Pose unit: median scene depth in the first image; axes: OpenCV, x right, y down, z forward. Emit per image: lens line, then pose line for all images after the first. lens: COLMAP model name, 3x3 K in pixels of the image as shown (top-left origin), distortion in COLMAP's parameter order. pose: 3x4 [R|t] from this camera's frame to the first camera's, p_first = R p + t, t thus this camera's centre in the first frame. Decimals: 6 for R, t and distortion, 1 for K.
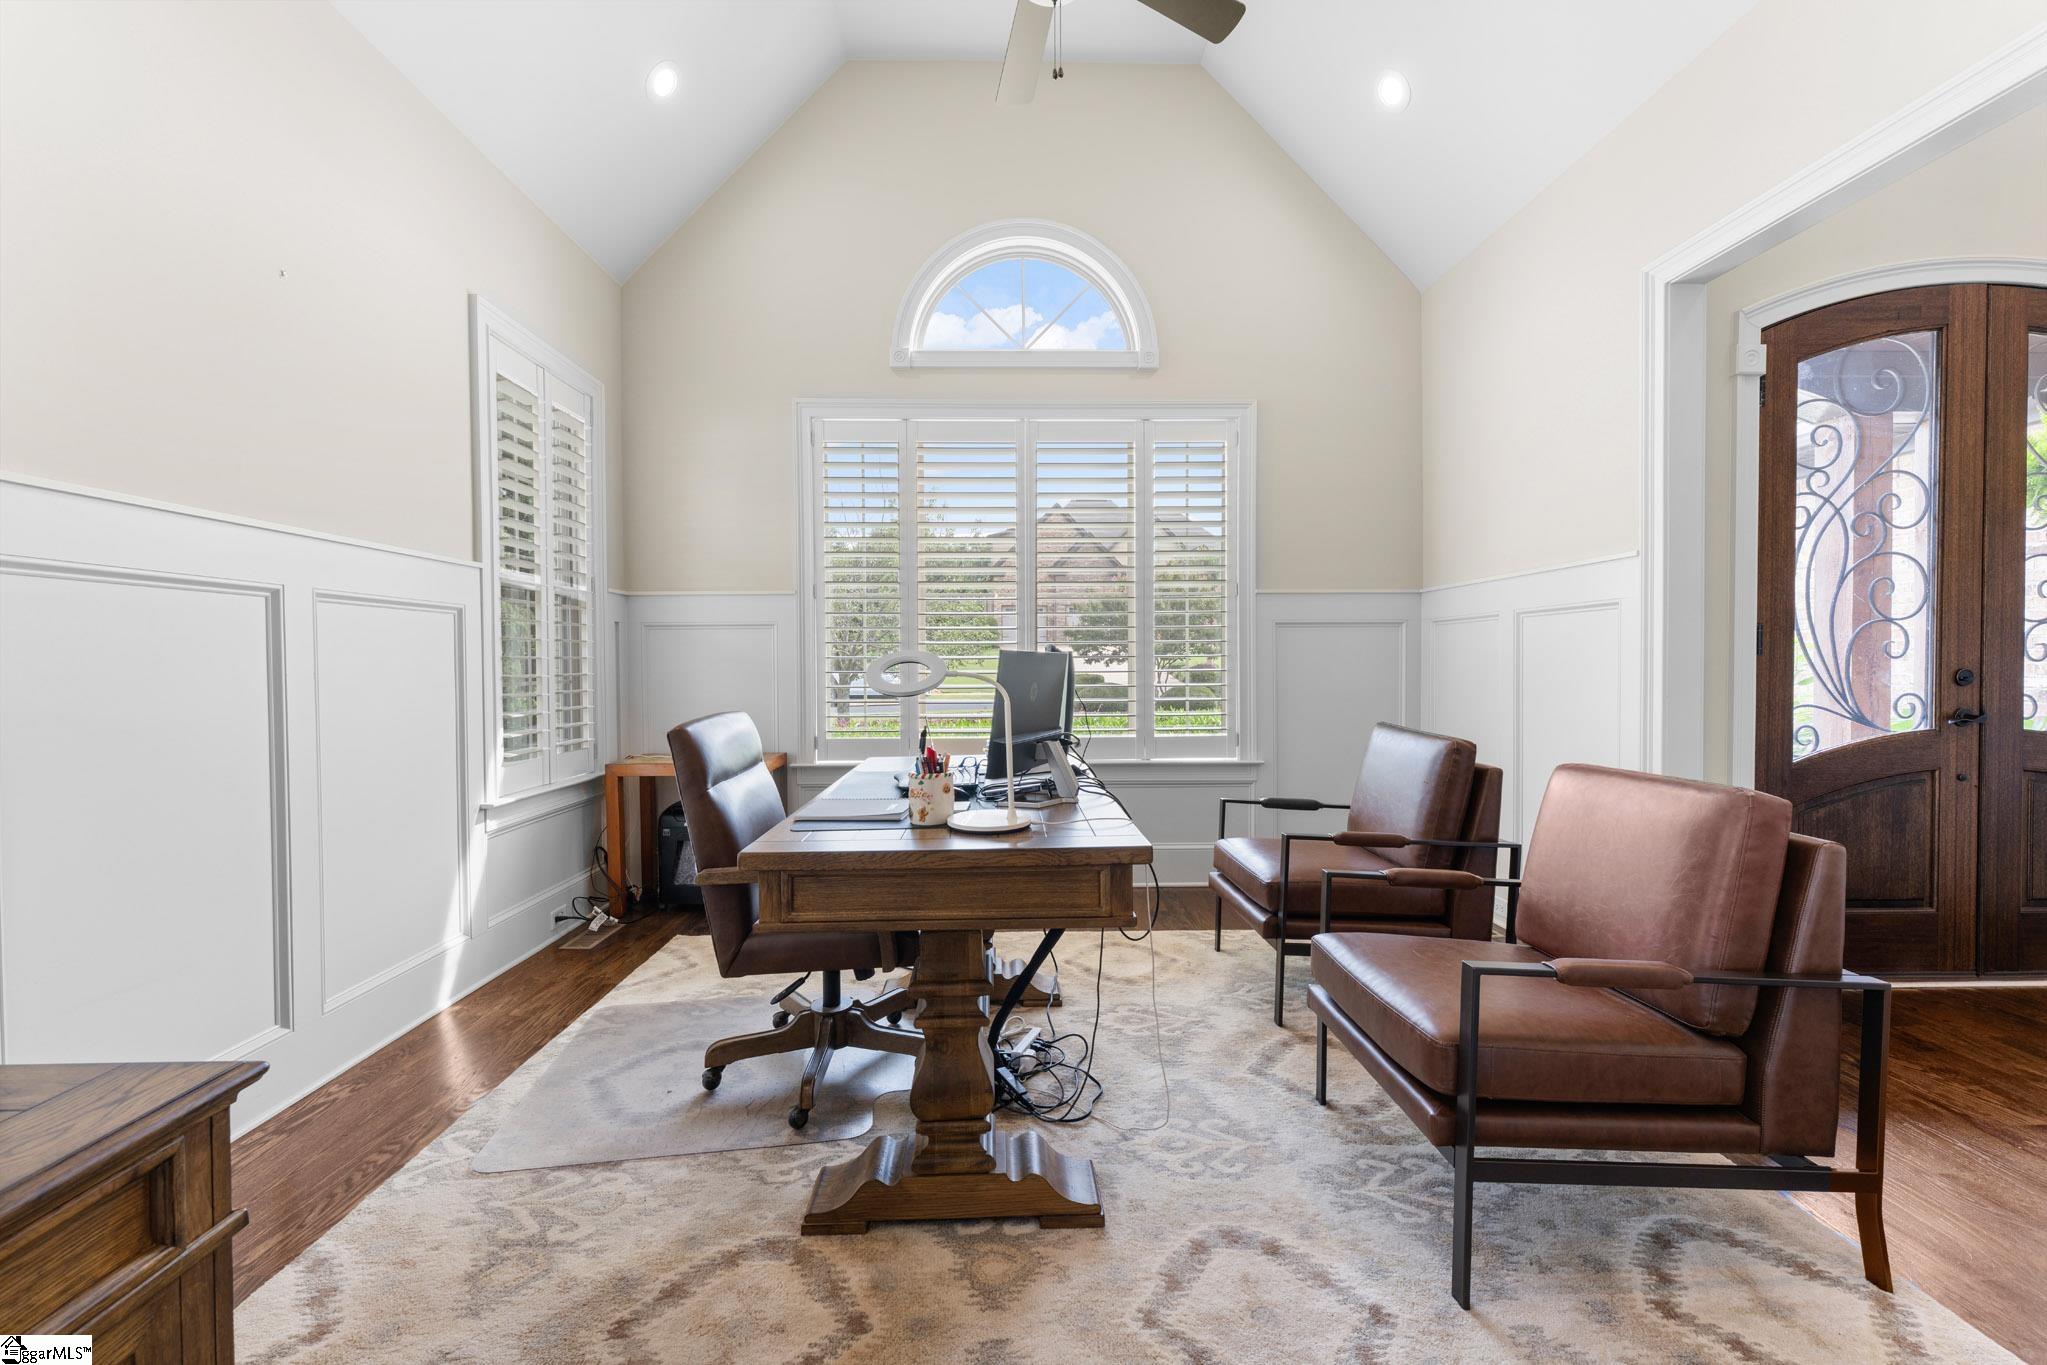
lens RADIAL K [[827.7, 0, 1015.4], [0, 827.7, 680.0], [0, 0, 1]] dist [-0.005939, 0.000766]
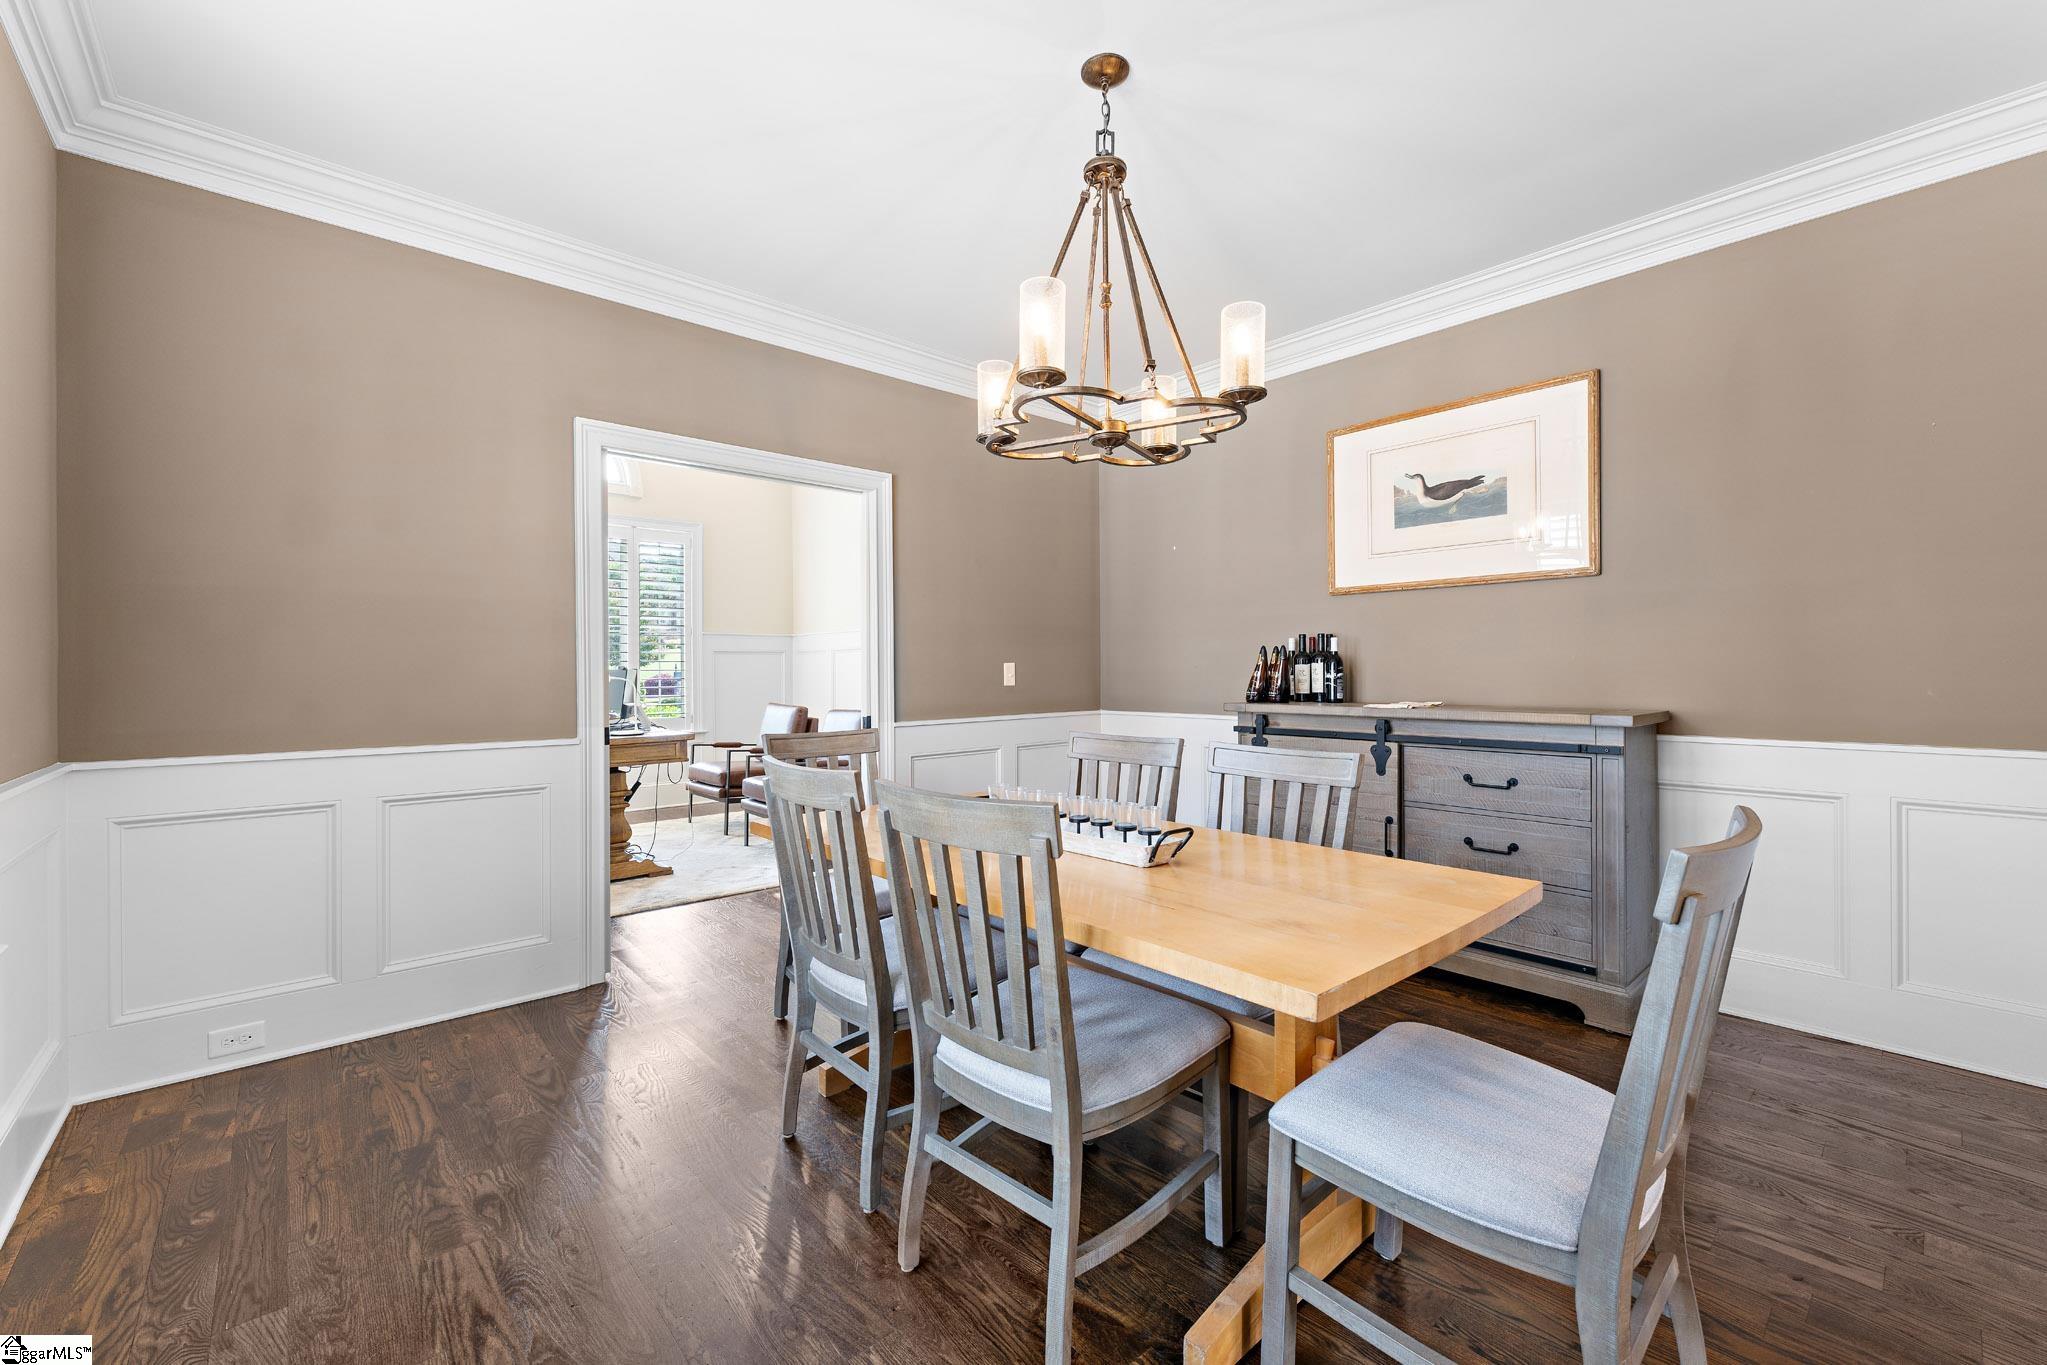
lens RADIAL K [[827.7, 0, 1021.3], [0, 827.7, 677.4], [0, 0, 1]] dist [-0.005939, 0.000766]
pose [[0.769728, -0.004670, 0.638355, -0.466124], [0.014792, 0.999835, -0.010522, 0.022342], [-0.638201, 0.017541, 0.769670, -1.172343]]
